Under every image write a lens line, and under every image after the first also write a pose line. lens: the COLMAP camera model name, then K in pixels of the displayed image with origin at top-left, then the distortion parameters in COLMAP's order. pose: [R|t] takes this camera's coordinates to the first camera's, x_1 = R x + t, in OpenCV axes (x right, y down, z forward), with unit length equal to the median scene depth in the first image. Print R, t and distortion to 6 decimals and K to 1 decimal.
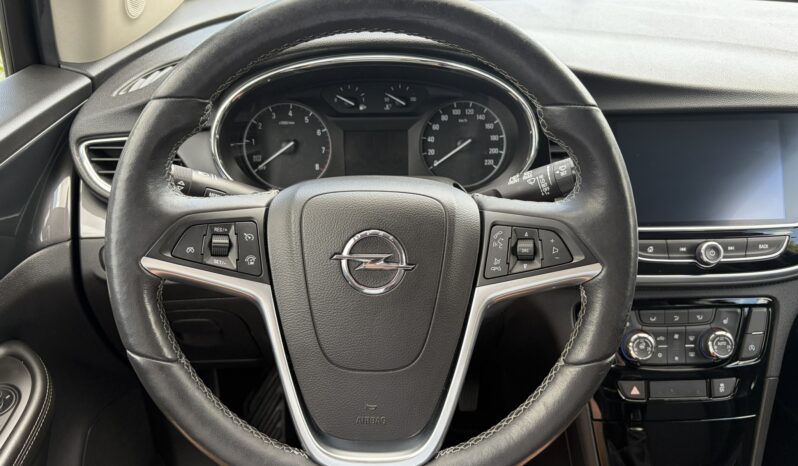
lens RADIAL K [[624.3, 0, 399.8], [0, 624.3, 229.9], [0, 0, 1]] dist [0.027616, -0.029920]
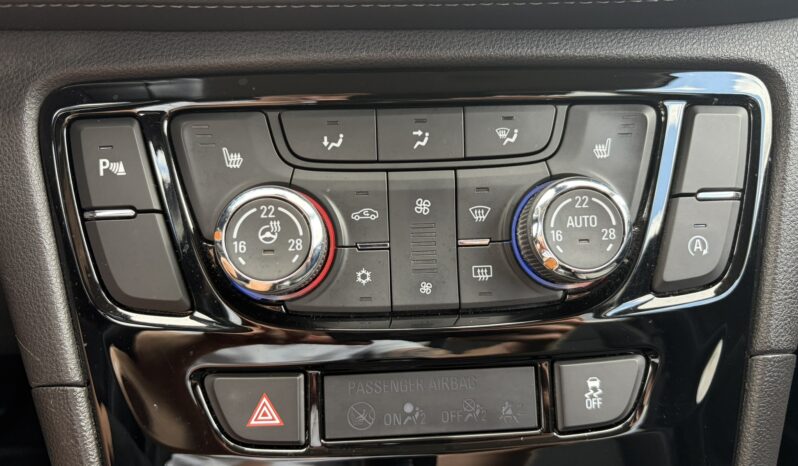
lens RADIAL K [[624.3, 0, 399.8], [0, 624.3, 235.9], [0, 0, 1]] dist [0.027616, -0.029920]
pose [[0.999482, -0.016458, 0.027644, 0.443517], [0.017434, 0.999219, -0.035450, 0.200970], [-0.027039, 0.035913, 0.998989, 0.764929]]
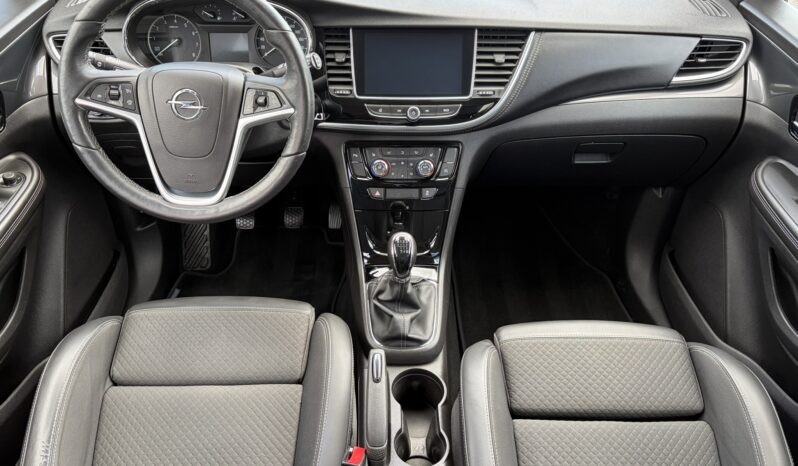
lens RADIAL K [[624.3, 0, 396.0], [0, 624.3, 237.5], [0, 0, 1]] dist [0.027616, -0.029920]
pose [[0.999564, 0.029097, -0.005110, 0.458445], [-0.027615, 0.981716, 0.188338, 0.049530], [0.010497, -0.188115, 0.982091, -0.768819]]
